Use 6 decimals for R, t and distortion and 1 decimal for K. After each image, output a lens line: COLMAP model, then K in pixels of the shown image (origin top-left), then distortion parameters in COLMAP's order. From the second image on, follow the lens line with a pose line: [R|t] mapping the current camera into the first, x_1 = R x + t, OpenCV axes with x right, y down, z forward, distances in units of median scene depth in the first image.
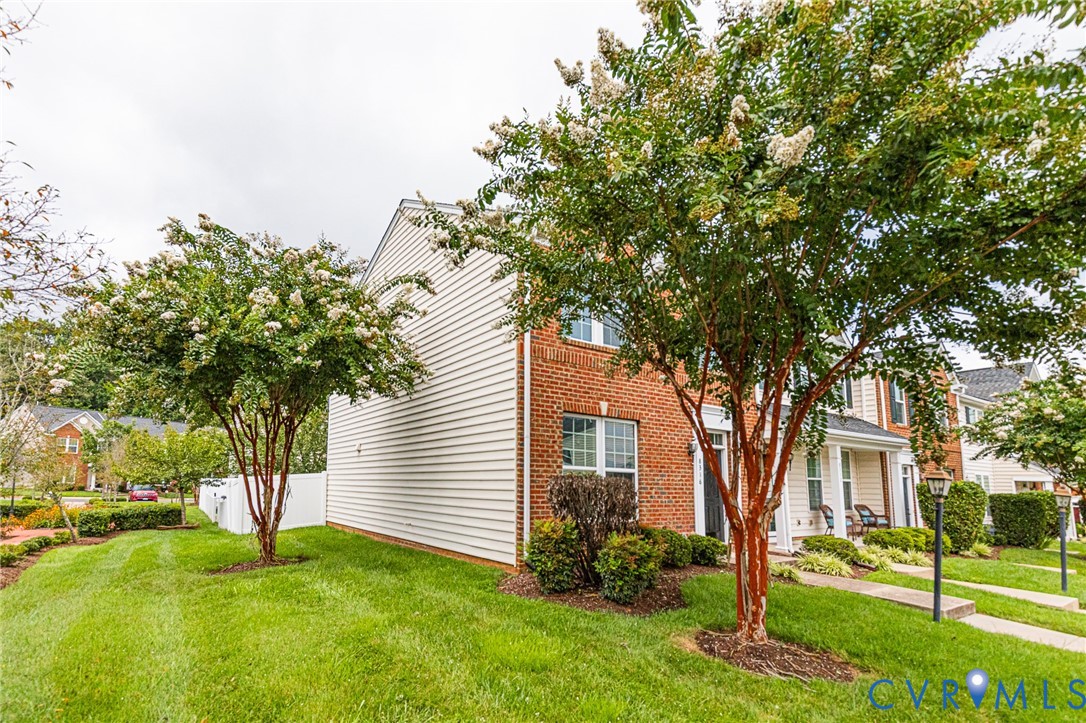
lens RADIAL K [[533.1, 0, 542.8], [0, 533.1, 409.6], [0, 0, 1]] dist [0.006786, -0.000058]
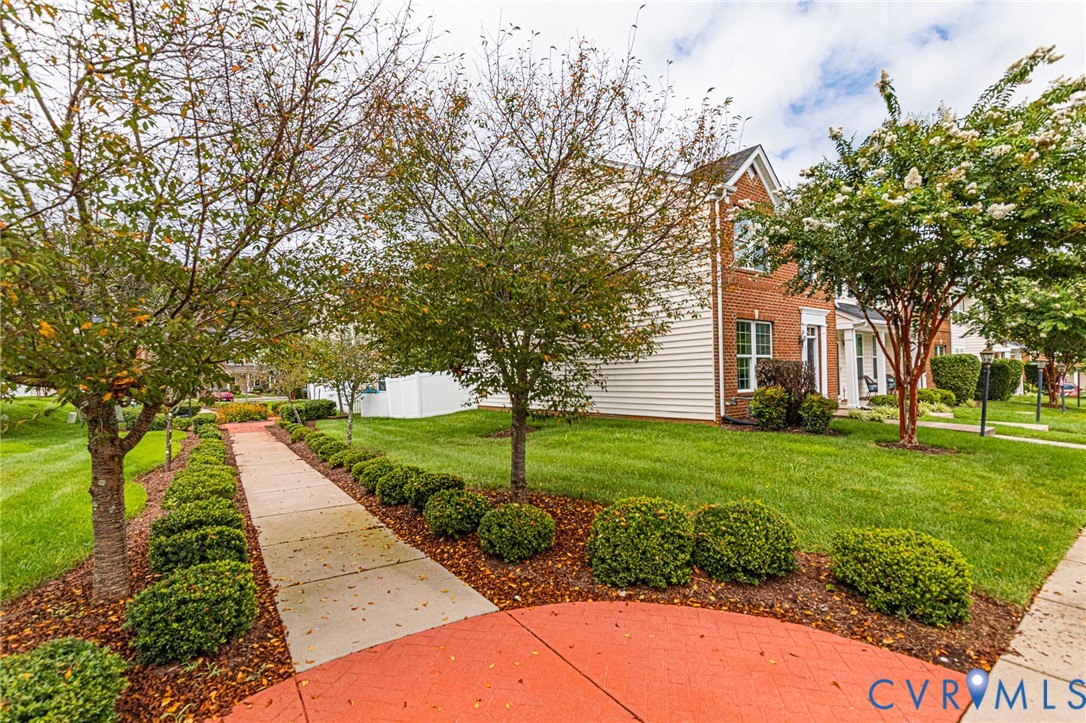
lens RADIAL K [[520.4, 0, 543.0], [0, 520.4, 361.5], [0, 0, 1]] dist [0.009138, 0.000171]
pose [[0.996728, -0.040416, 0.070005, -0.629636], [0.031854, 0.992338, 0.119375, -0.069716], [-0.074293, -0.116754, 0.990378, -0.421874]]
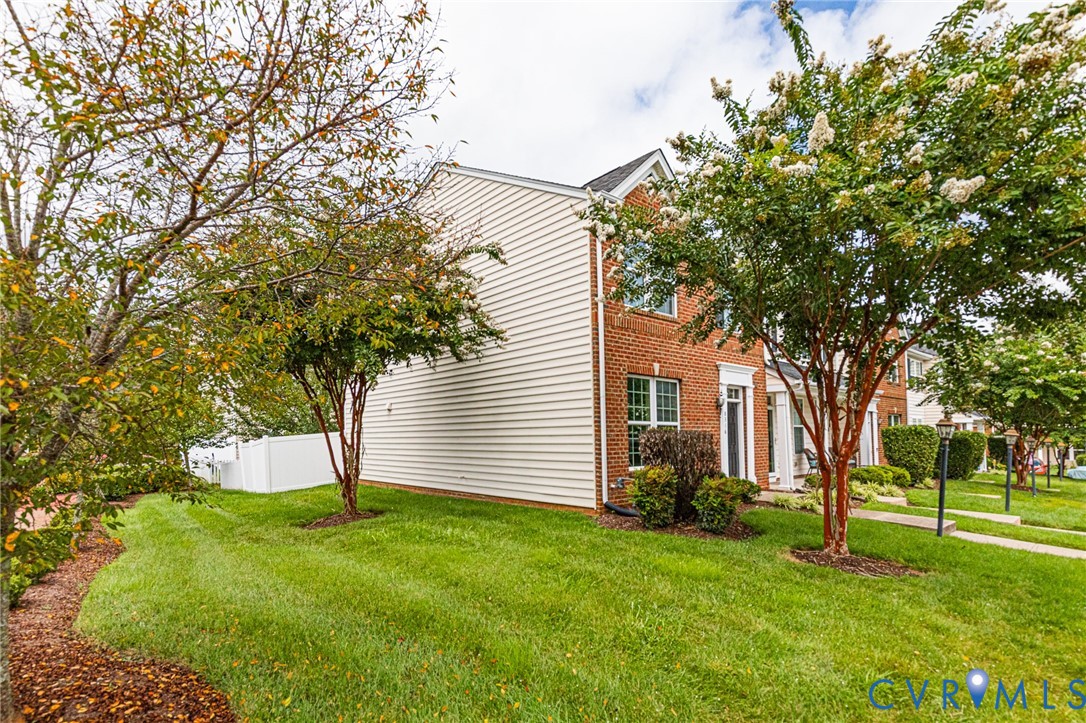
lens RADIAL K [[543.2, 0, 522.0], [0, 543.2, 409.1], [0, 0, 1]] dist [0.005210, 0.000565]
pose [[0.993723, -0.020544, 0.109969, -0.324254], [0.010440, 0.995734, 0.091673, -0.029000], [-0.111383, -0.089950, 0.989698, -0.119349]]
